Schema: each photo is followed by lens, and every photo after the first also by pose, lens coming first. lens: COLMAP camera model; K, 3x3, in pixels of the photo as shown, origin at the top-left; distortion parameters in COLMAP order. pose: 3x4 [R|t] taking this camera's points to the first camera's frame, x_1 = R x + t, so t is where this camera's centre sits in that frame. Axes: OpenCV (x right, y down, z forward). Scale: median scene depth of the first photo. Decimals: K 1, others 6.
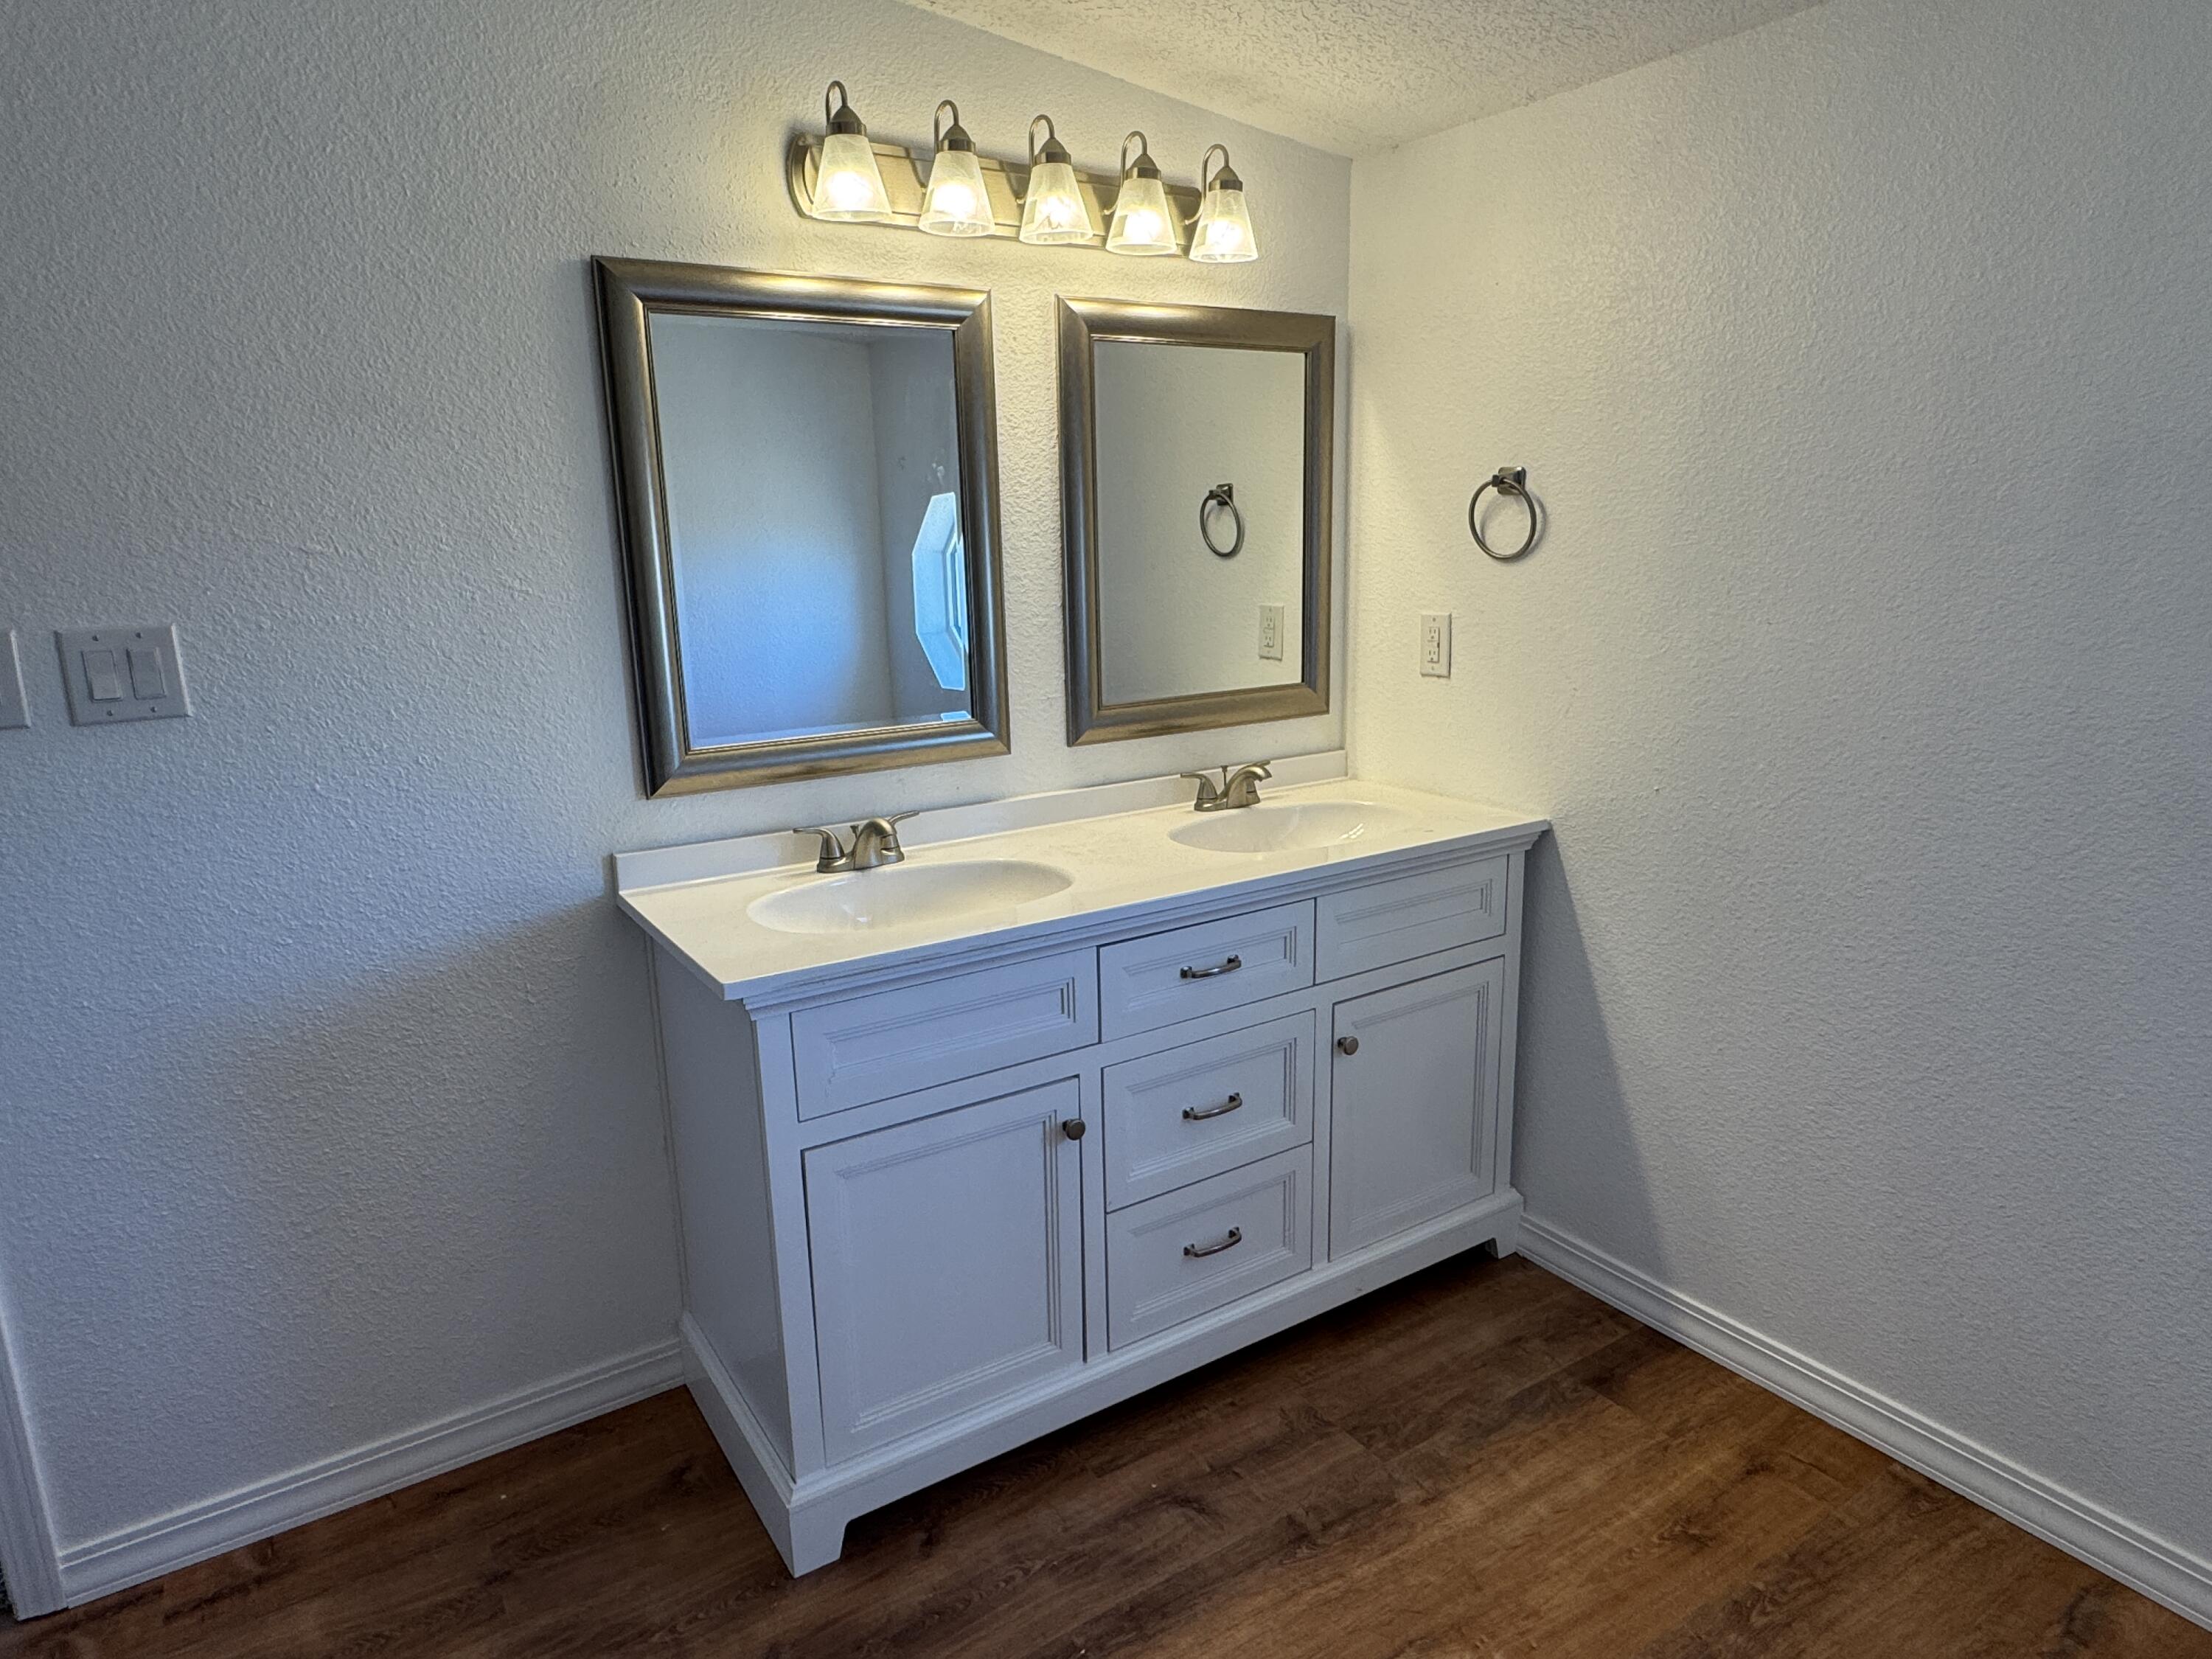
lens RADIAL K [[1340.4, 0, 1107.3], [0, 1340.4, 827.5], [0, 0, 1]] dist [-0.004579, 0.001281]
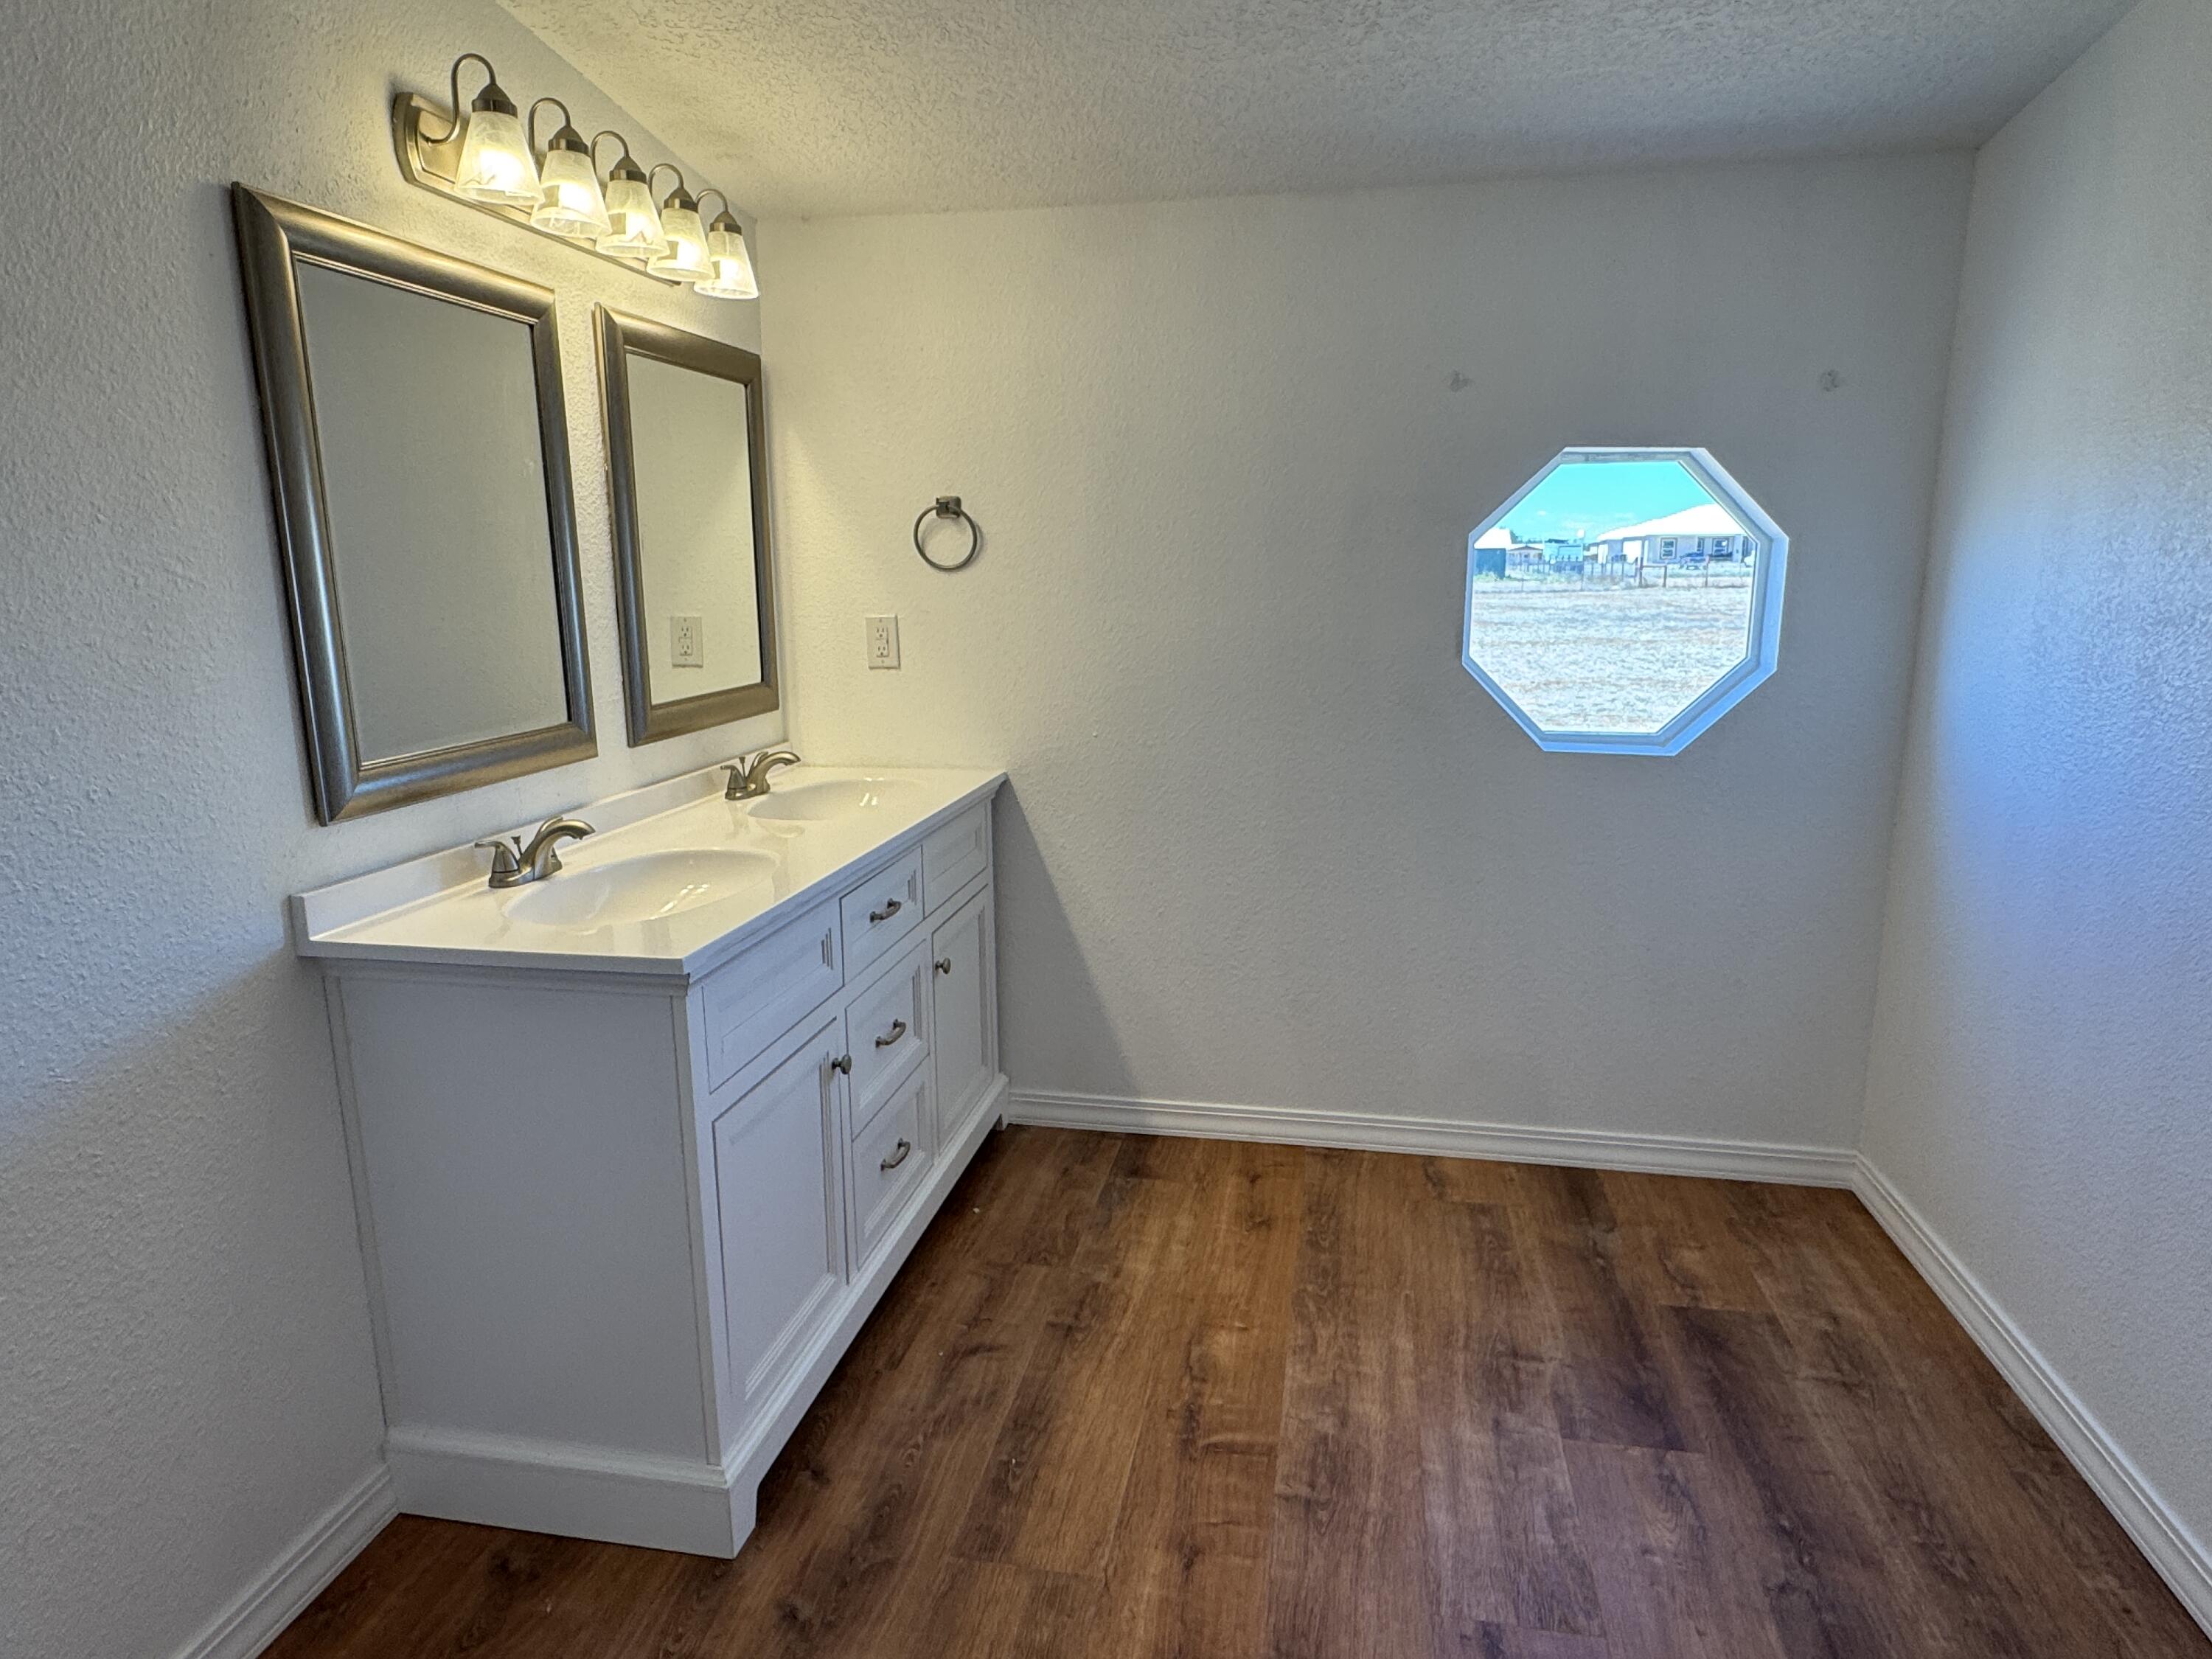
lens RADIAL K [[1340.4, 0, 1119.3], [0, 1340.4, 835.7], [0, 0, 1]] dist [-0.004579, 0.001281]
pose [[0.680621, -0.128191, 0.721333, -0.609743], [0.151382, 0.987933, 0.032731, 0.033411], [-0.716825, 0.086919, 0.691814, 0.048365]]
